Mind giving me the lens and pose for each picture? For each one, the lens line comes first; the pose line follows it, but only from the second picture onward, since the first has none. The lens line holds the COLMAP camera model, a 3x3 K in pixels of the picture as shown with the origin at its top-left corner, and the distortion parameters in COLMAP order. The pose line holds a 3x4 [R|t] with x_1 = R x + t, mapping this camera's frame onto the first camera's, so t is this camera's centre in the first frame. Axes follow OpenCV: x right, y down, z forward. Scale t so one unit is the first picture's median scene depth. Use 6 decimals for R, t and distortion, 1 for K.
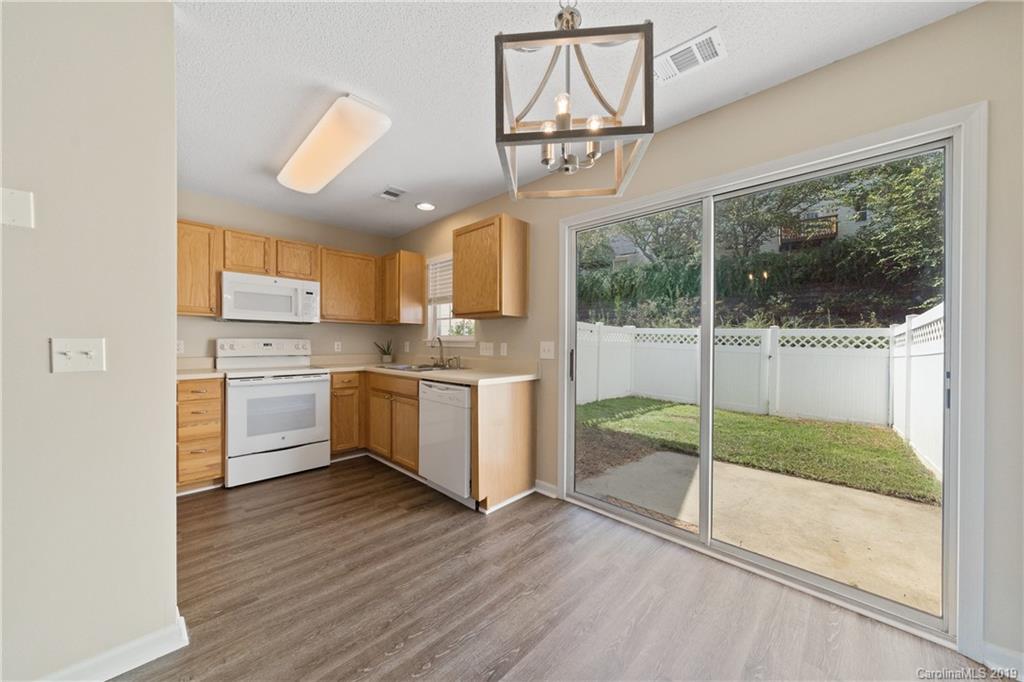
lens RADIAL K [[356.3, 0, 503.2], [0, 356.3, 340.9], [0, 0, 1]] dist [-0.006972, 0.001094]
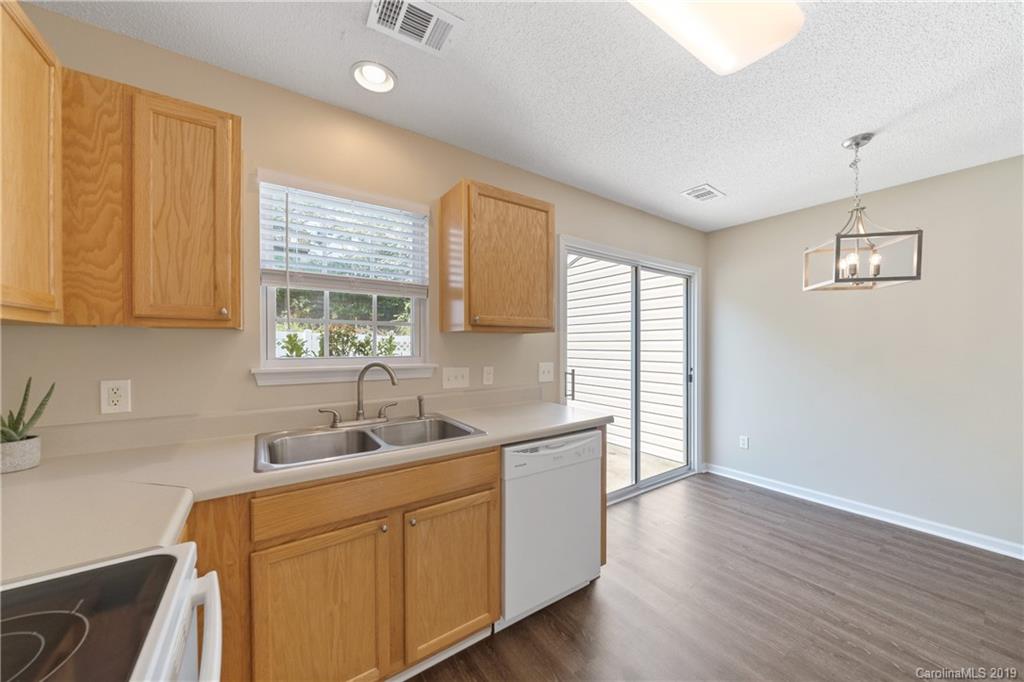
lens RADIAL K [[356.3, 0, 517.8], [0, 356.3, 345.7], [0, 0, 1]] dist [-0.006972, 0.001094]
pose [[0.188436, -0.016031, 0.981955, -0.546311], [-0.002265, 0.999857, 0.016758, -0.038506], [-0.982083, -0.005382, 0.188373, 0.634065]]
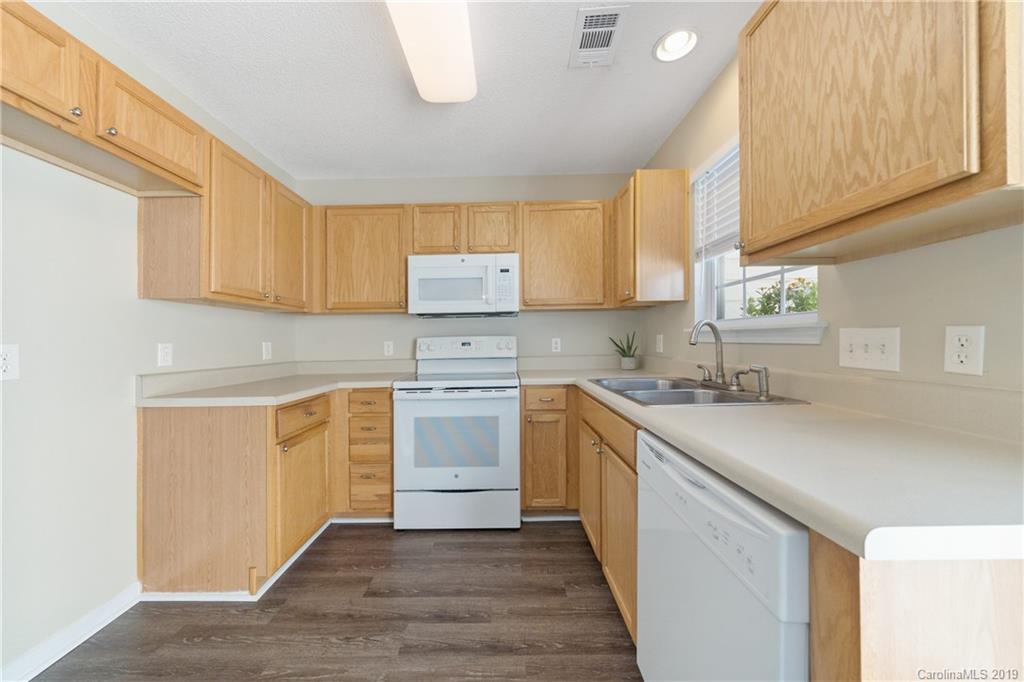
lens RADIAL K [[356.3, 0, 496.5], [0, 356.3, 351.6], [0, 0, 1]] dist [-0.006972, 0.001094]
pose [[0.697130, 0.001023, -0.716944, -0.042607], [0.029761, 0.999096, 0.030365, 0.004822], [0.716327, -0.042505, 0.696469, 0.441203]]
